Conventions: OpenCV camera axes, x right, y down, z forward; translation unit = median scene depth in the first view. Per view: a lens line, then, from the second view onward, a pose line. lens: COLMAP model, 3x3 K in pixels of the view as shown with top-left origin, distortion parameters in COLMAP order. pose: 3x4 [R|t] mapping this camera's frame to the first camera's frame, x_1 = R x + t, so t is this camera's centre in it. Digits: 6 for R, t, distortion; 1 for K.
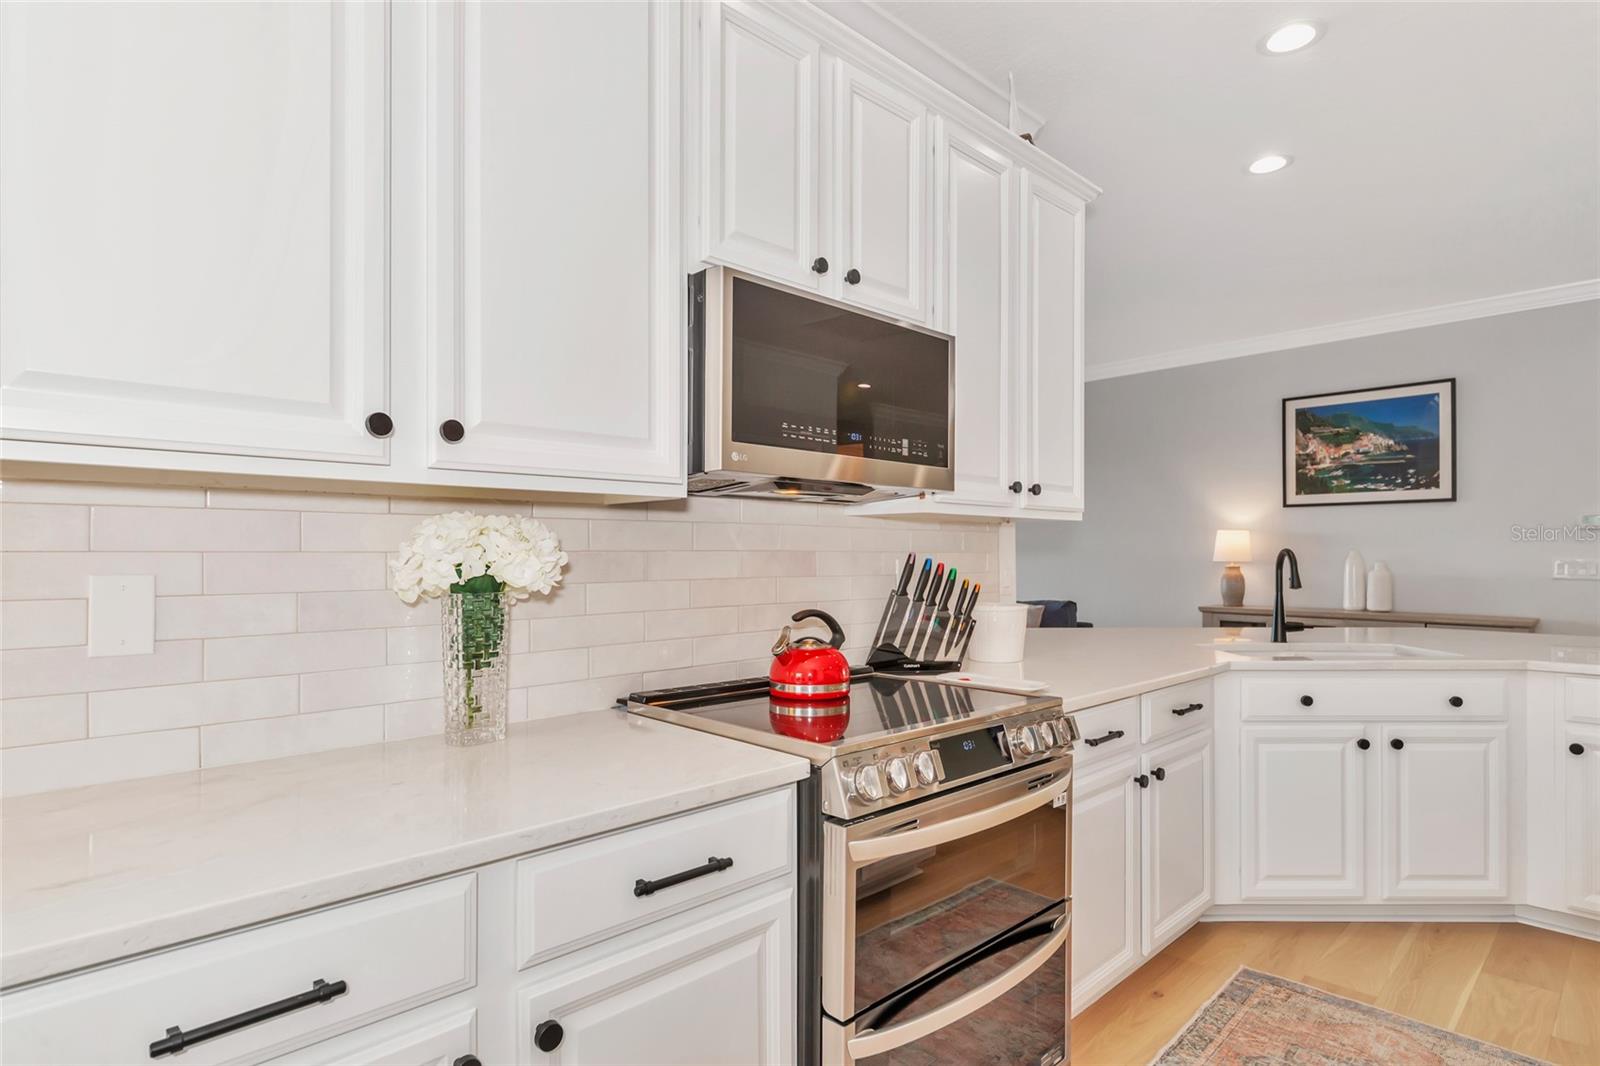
lens RADIAL K [[810.9, 0, 801.3], [0, 810.9, 553.9], [0, 0, 1]] dist [-0.001158, -0.000343]
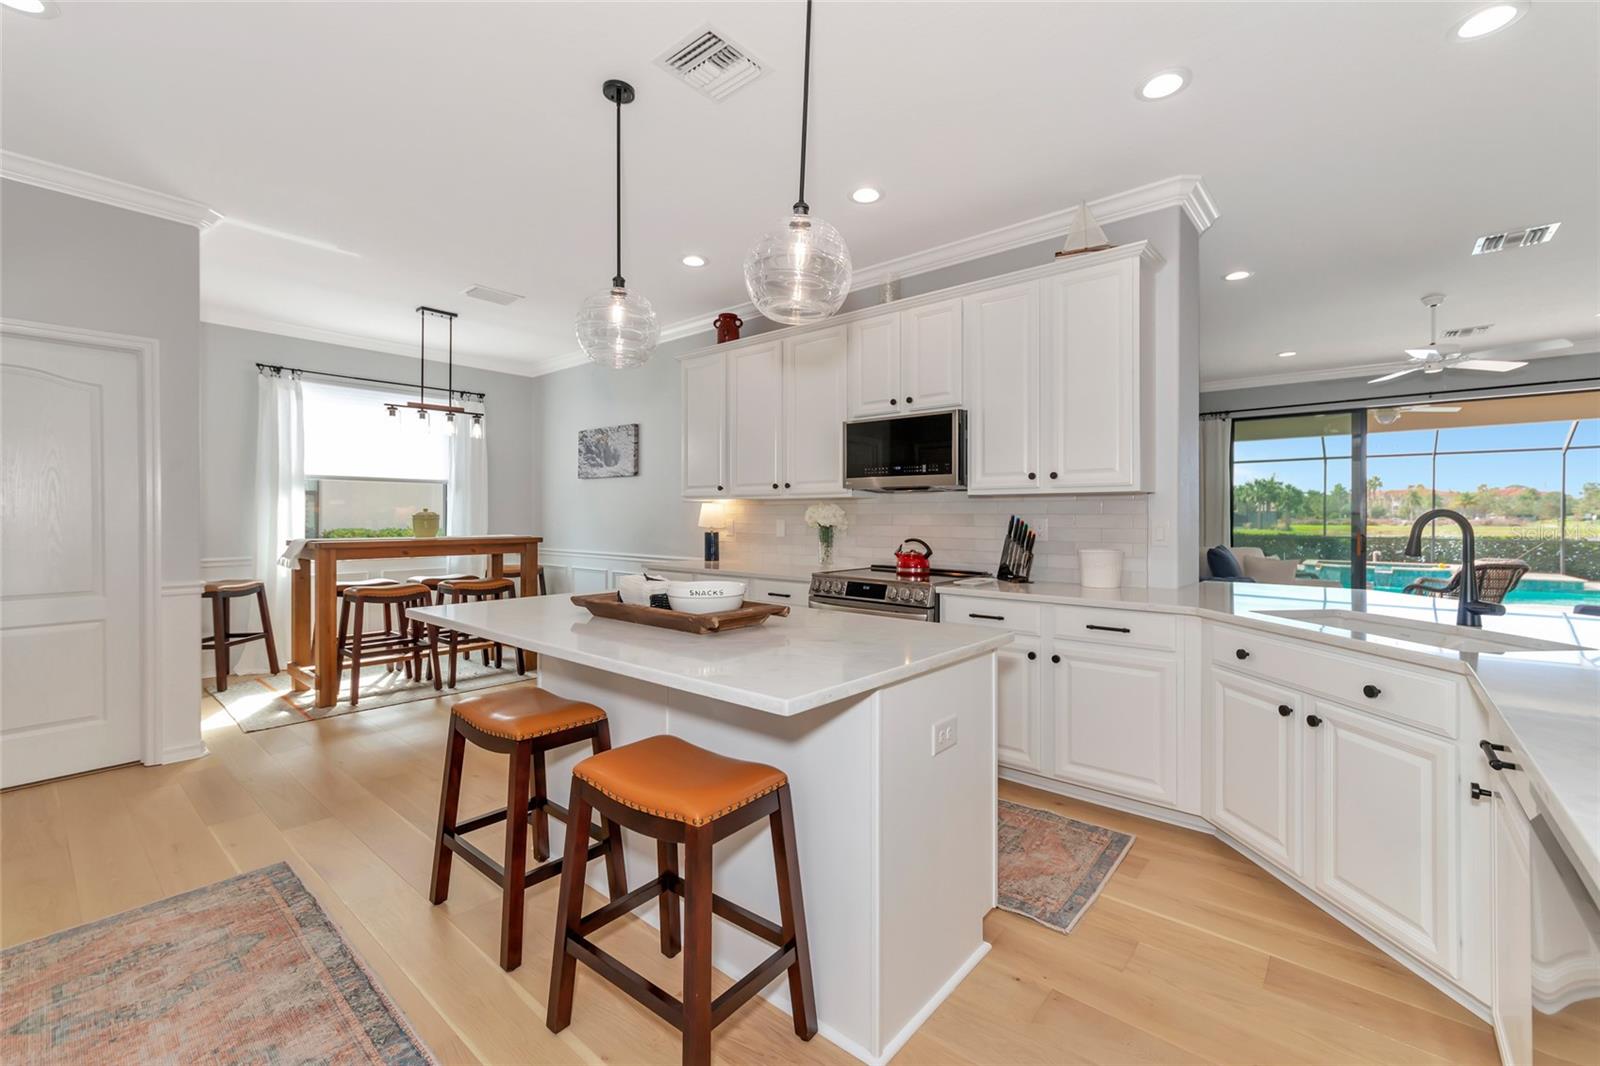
lens RADIAL K [[671.1, 0, 804.0], [0, 671.1, 519.9], [0, 0, 1]] dist [0.000385, 0.003786]
pose [[0.111866, 0.004831, -0.993712, 1.769544], [-0.002565, 0.999986, 0.004573, 0.004112], [0.993720, 0.002037, 0.111877, 0.414838]]
